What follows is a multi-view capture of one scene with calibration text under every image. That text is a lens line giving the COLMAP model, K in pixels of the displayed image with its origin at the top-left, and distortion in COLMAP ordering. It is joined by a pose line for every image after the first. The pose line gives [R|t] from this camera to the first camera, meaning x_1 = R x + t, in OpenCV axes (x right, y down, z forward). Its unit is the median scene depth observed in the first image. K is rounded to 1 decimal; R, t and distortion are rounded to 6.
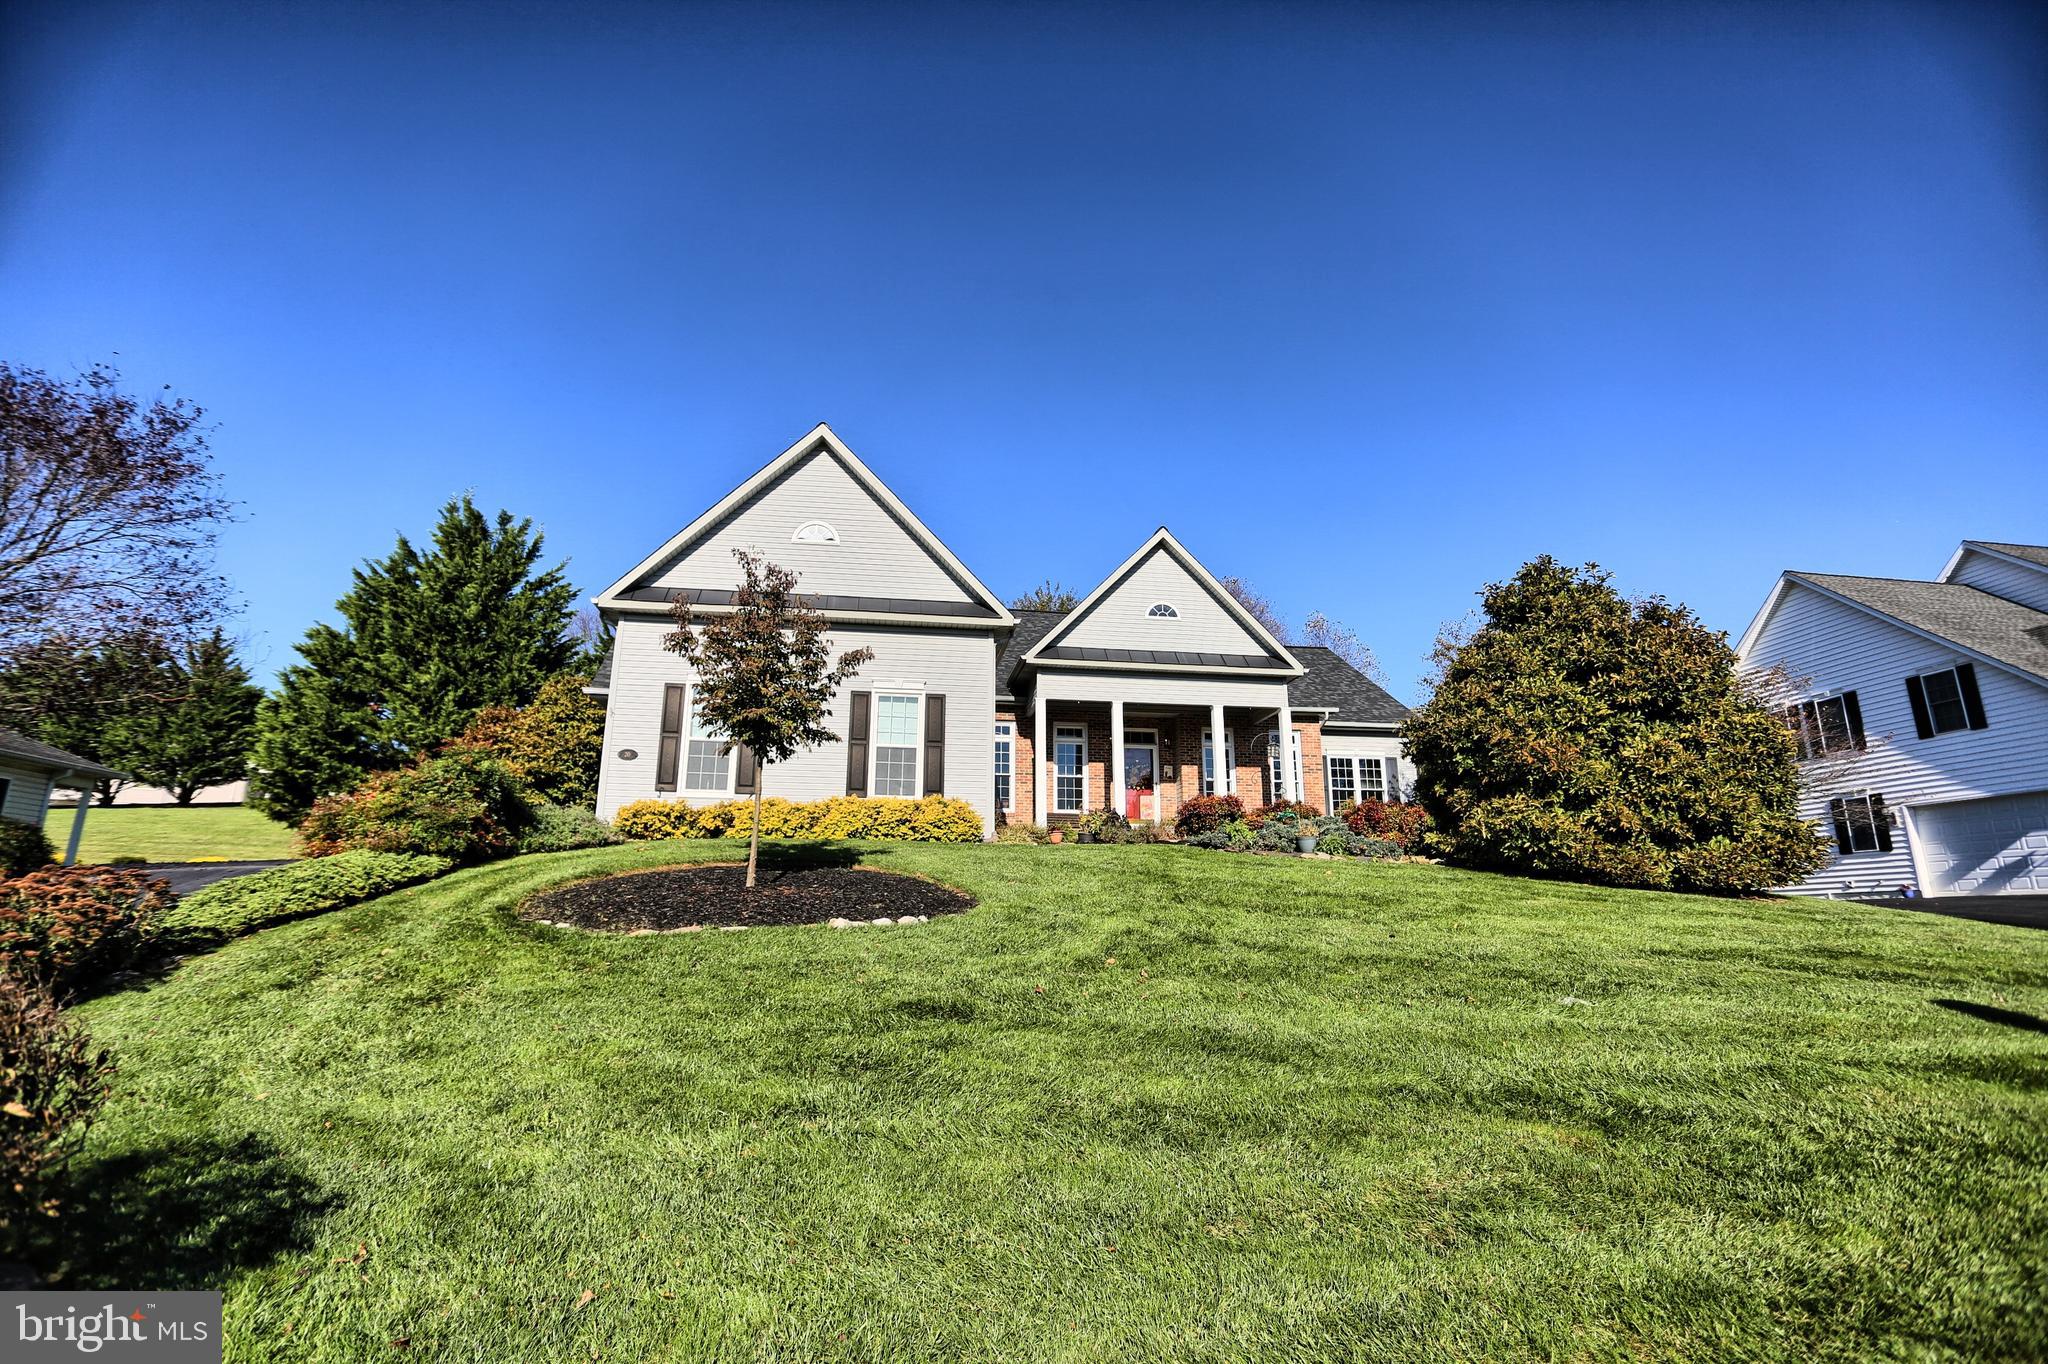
lens RADIAL K [[1008.5, 0, 1020.3], [0, 1008.5, 672.3], [0, 0, 1]] dist [-0.048408, 0.007911]
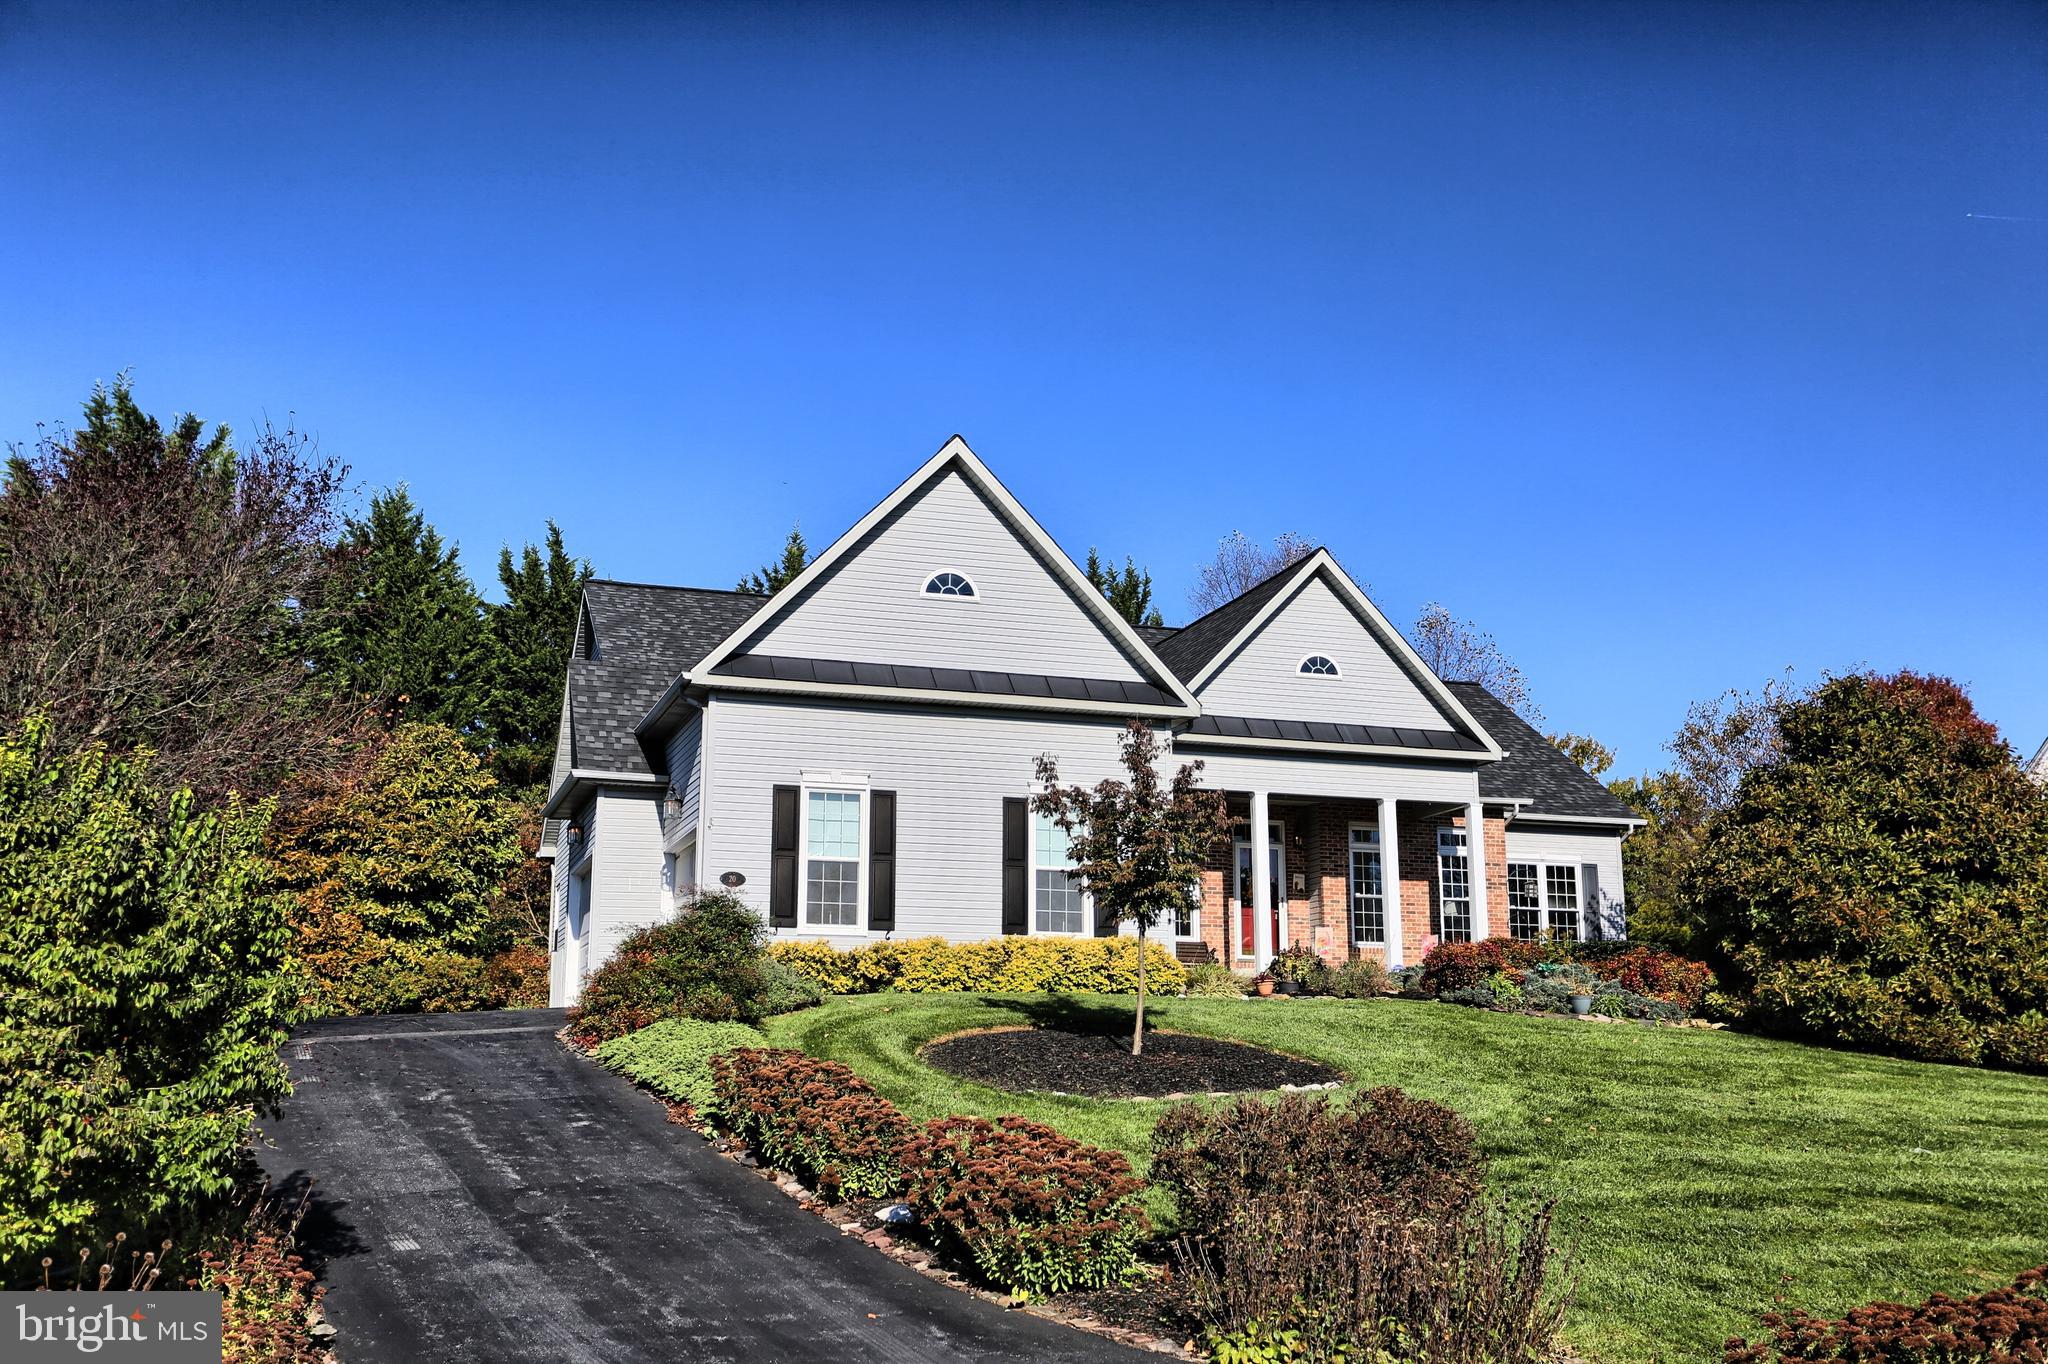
lens RADIAL K [[2133.4, 0, 1023.5], [0, 2133.4, 672.7], [0, 0, 1]] dist [0.081408, 0.000000]
pose [[0.984086, 0.032874, 0.174624, -0.526970], [-0.040633, 0.998331, 0.041043, -0.173695], [-0.172983, -0.047485, 0.983780, -0.743085]]
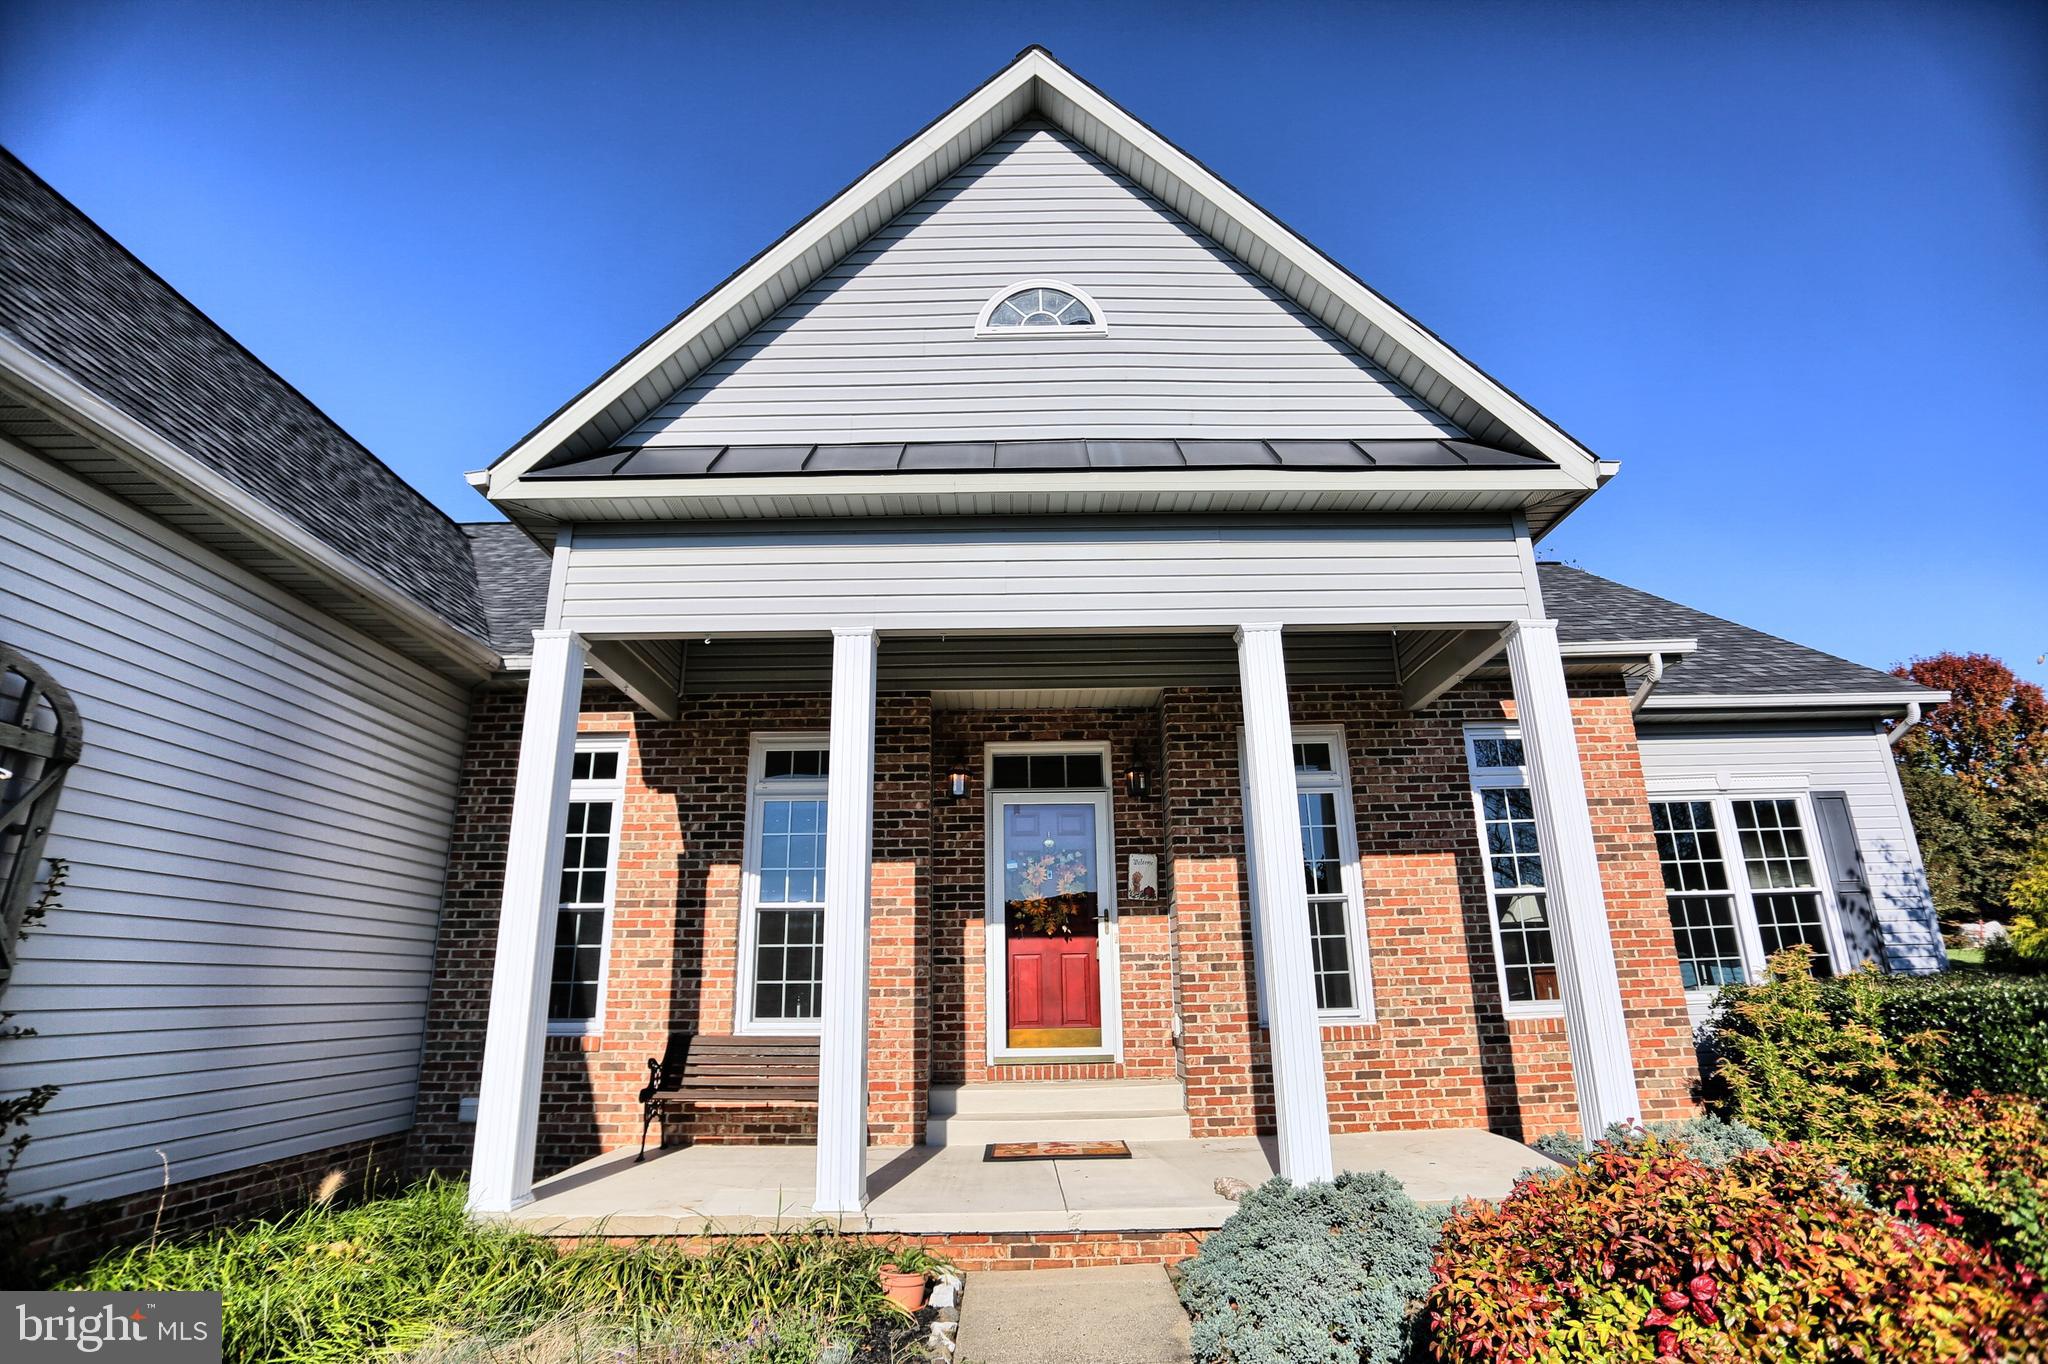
lens RADIAL K [[1008.5, 0, 1038.2], [0, 1008.5, 670.9], [0, 0, 1]] dist [-0.048408, 0.007911]
pose [[0.989940, -0.061468, -0.127441, 0.267768], [0.054924, 0.997016, -0.054246, 0.085185], [0.130396, 0.046701, 0.990362, 1.149502]]
